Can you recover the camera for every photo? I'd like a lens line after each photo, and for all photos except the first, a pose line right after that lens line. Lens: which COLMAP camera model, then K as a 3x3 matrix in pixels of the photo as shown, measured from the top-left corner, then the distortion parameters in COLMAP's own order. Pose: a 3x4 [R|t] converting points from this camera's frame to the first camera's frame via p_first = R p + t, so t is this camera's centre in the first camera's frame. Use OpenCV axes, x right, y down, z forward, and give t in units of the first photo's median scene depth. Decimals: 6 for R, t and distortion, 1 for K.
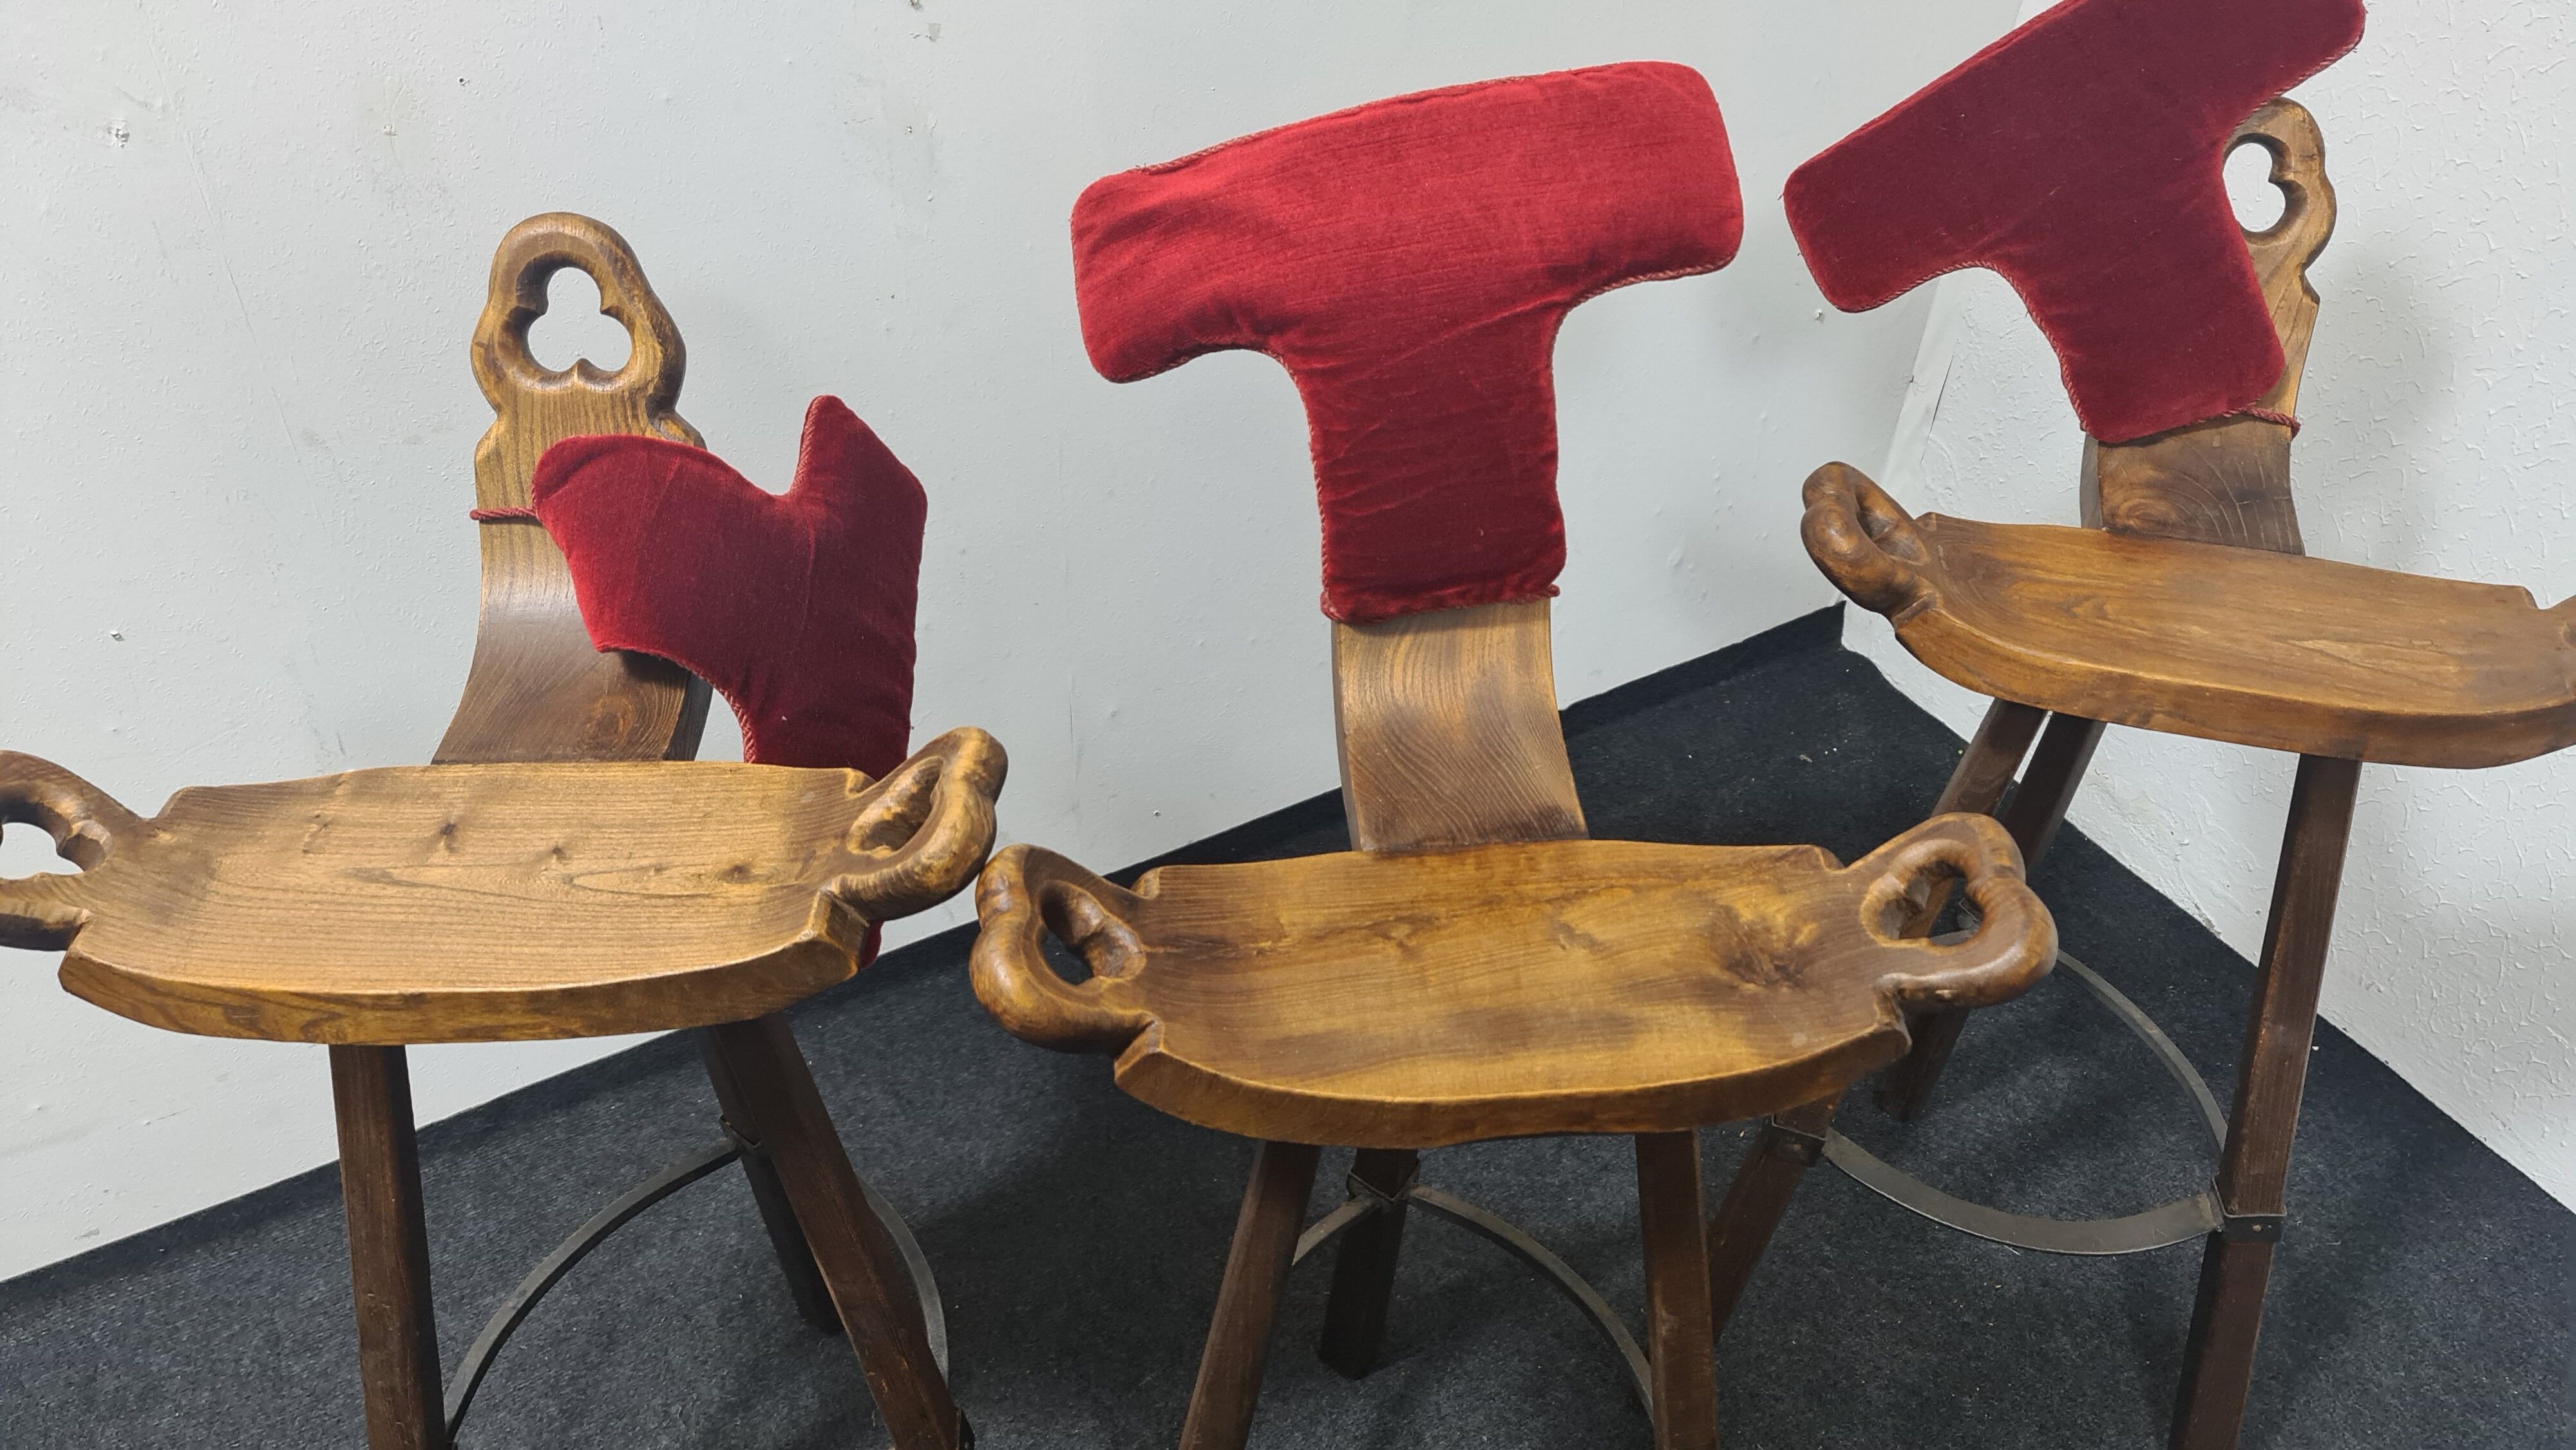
lens RADIAL K [[1905.8, 0, 1284.4], [0, 1905.8, 725.5], [0, 0, 1]] dist [0.077328, -0.062846]
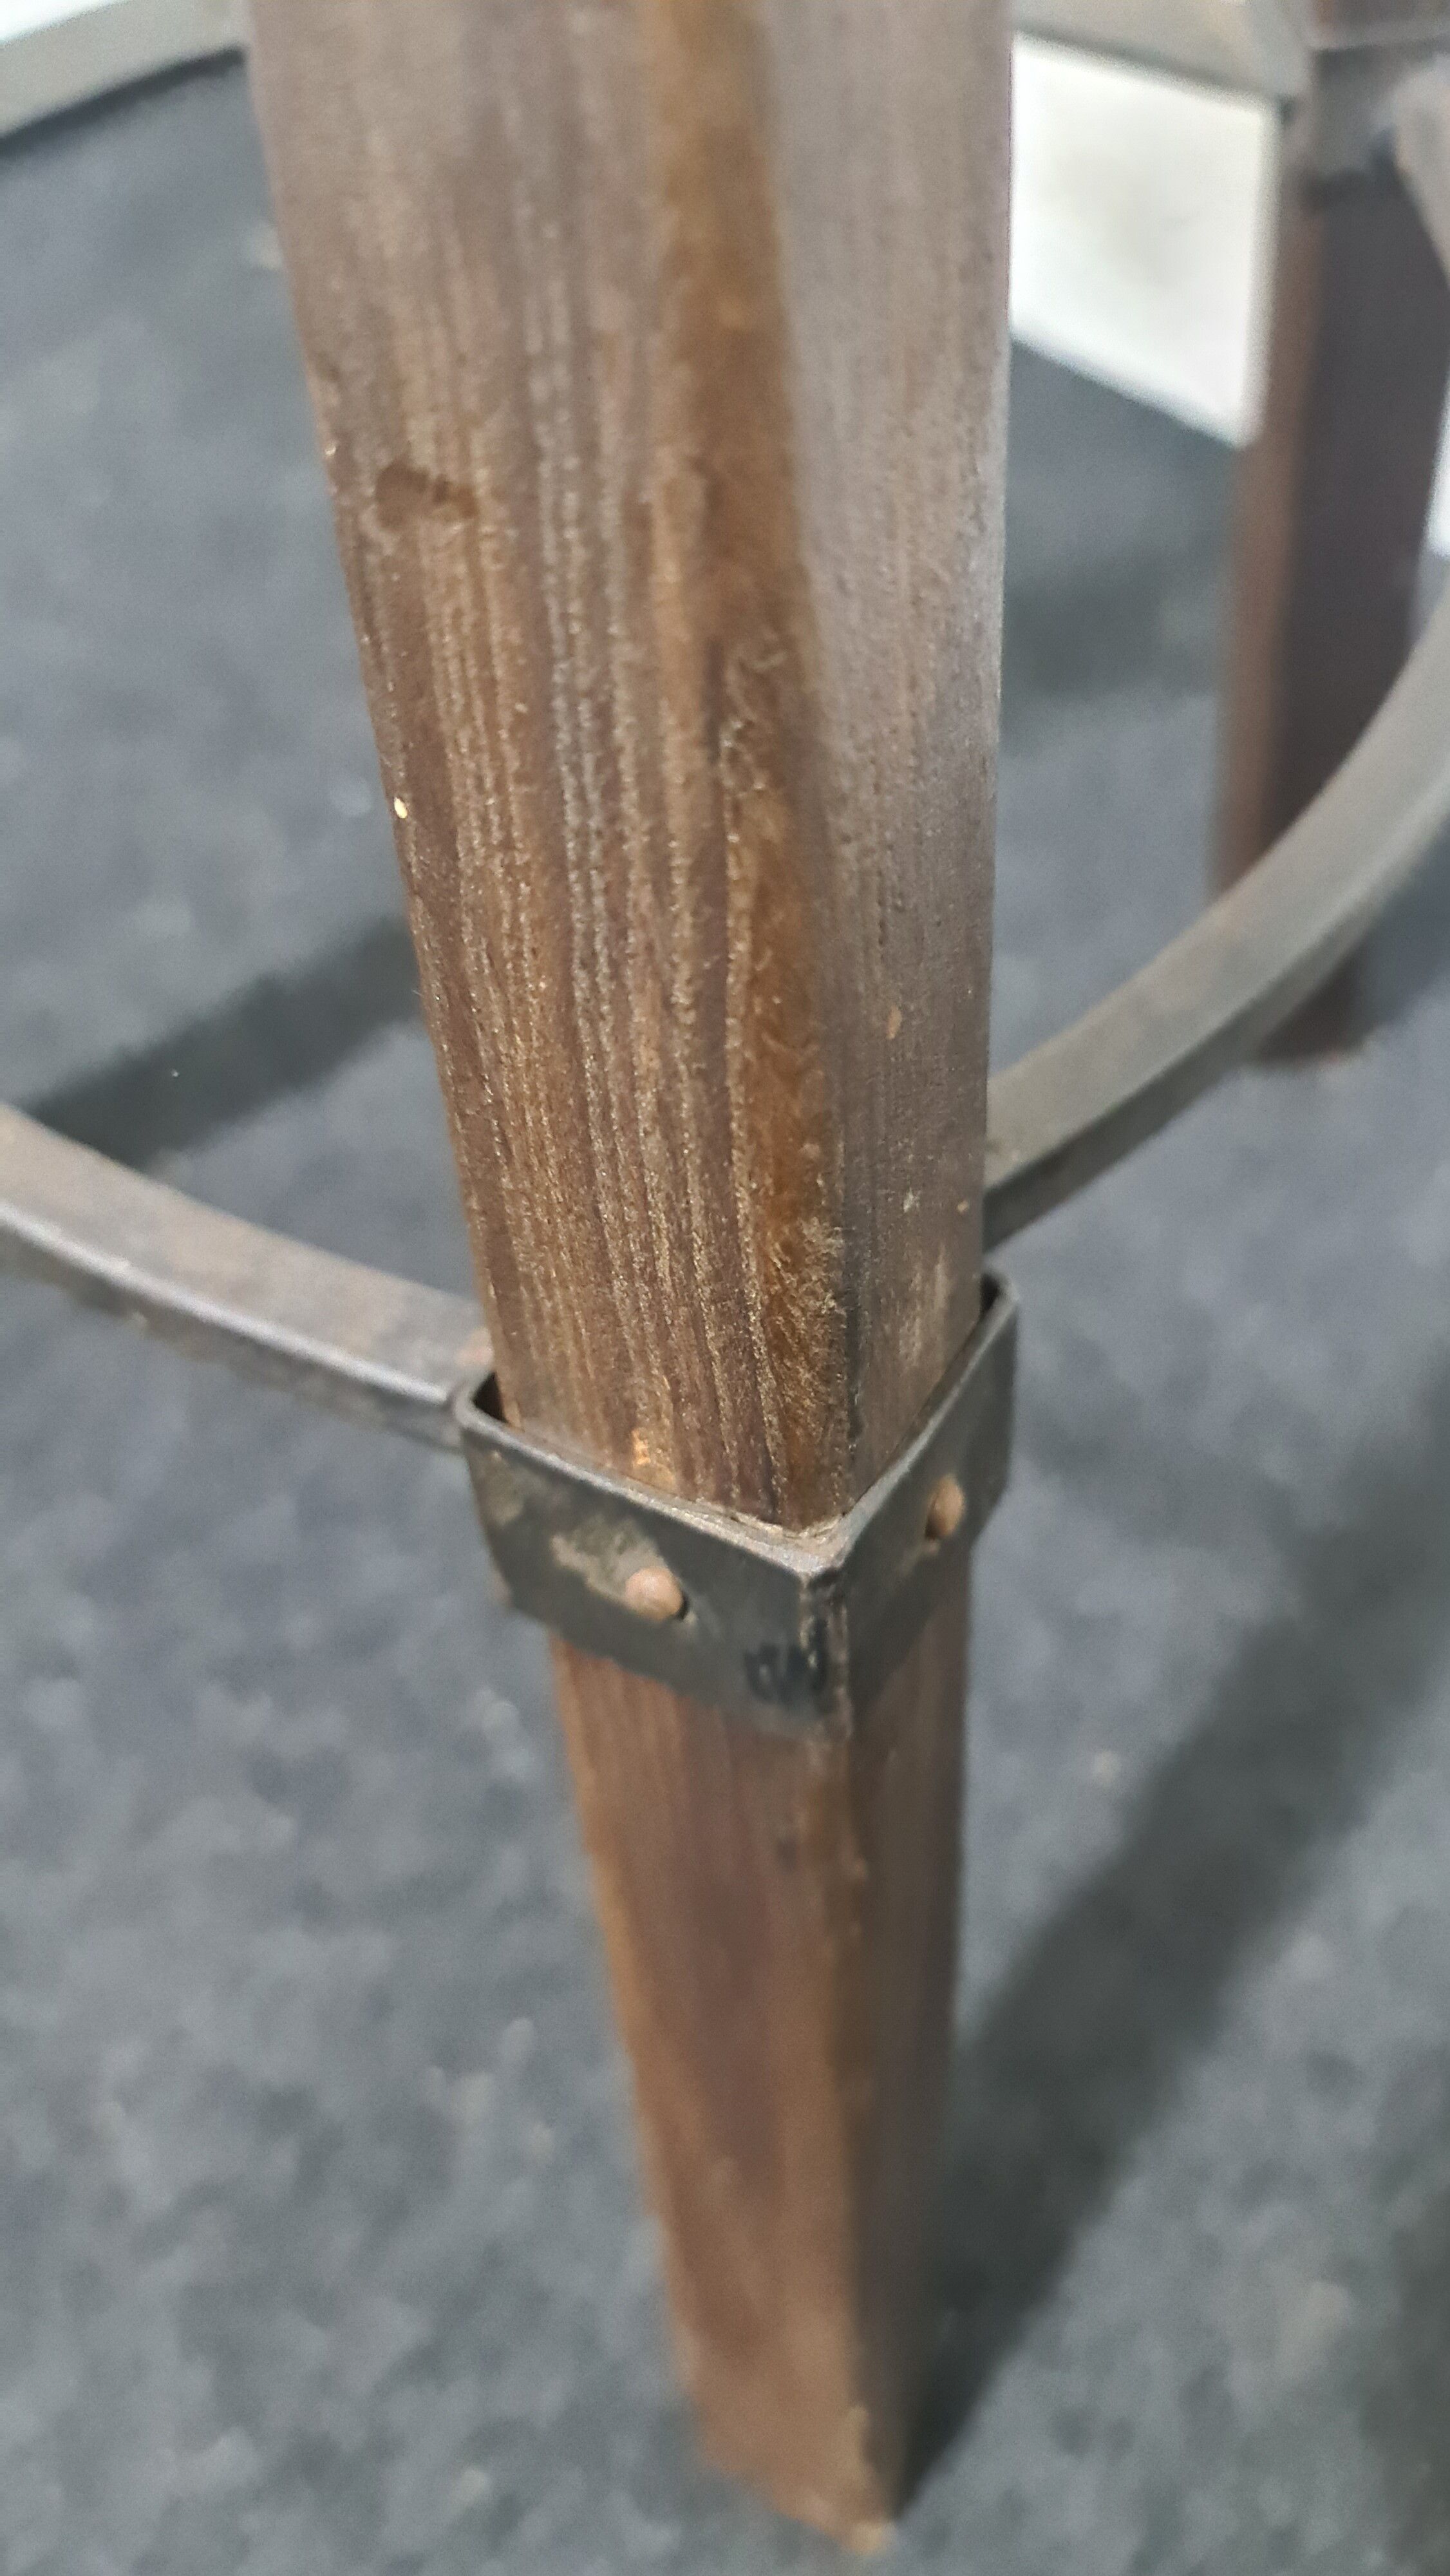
lens RADIAL K [[2076.3, 0, 730.0], [0, 2076.3, 1291.7], [0, 0, 1]] dist [-0.033516, 0.001164]
pose [[0.972375, -0.215366, 0.090023, 0.373267], [0.186637, 0.948952, 0.254279, 0.169681], [-0.140190, -0.230453, 0.962932, 0.719332]]
